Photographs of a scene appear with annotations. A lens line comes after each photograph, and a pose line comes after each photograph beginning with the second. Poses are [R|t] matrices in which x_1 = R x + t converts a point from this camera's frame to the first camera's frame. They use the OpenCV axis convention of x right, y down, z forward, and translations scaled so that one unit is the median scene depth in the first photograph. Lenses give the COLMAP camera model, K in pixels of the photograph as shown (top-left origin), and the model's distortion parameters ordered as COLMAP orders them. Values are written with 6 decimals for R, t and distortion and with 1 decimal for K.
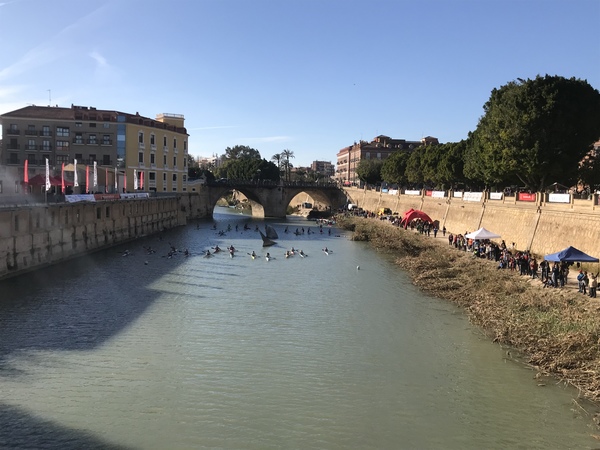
lens RADIAL K [[609.7, 0, 300.0], [0, 609.7, 225.0], [0, 0, 1]] dist [0.124316, -0.356145]
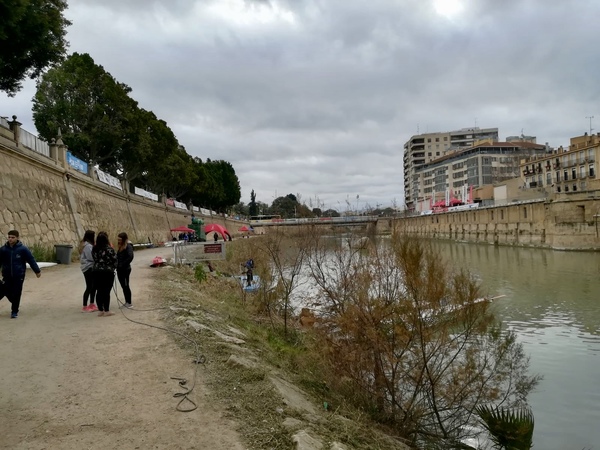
lens RADIAL K [[487.5, 0, 300.0], [0, 487.5, 225.0], [0, 0, 1]] dist [0.069423, -0.133932]
pose [[-0.999950, 0.007811, -0.006204, 0.053385], [0.007521, 0.998938, 0.045462, -0.056518], [0.006552, 0.045413, -0.998947, 1.874268]]
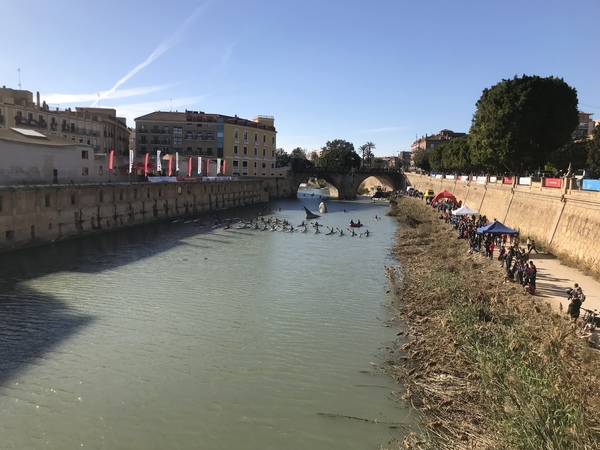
lens RADIAL K [[487.5, 0, 300.0], [0, 487.5, 225.0], [0, 0, 1]] dist [0.069423, -0.133932]
pose [[0.980641, 0.023725, -0.194374, 0.109325], [-0.015319, 0.998886, 0.044634, 0.002801], [0.195217, -0.040792, 0.979911, -0.003613]]
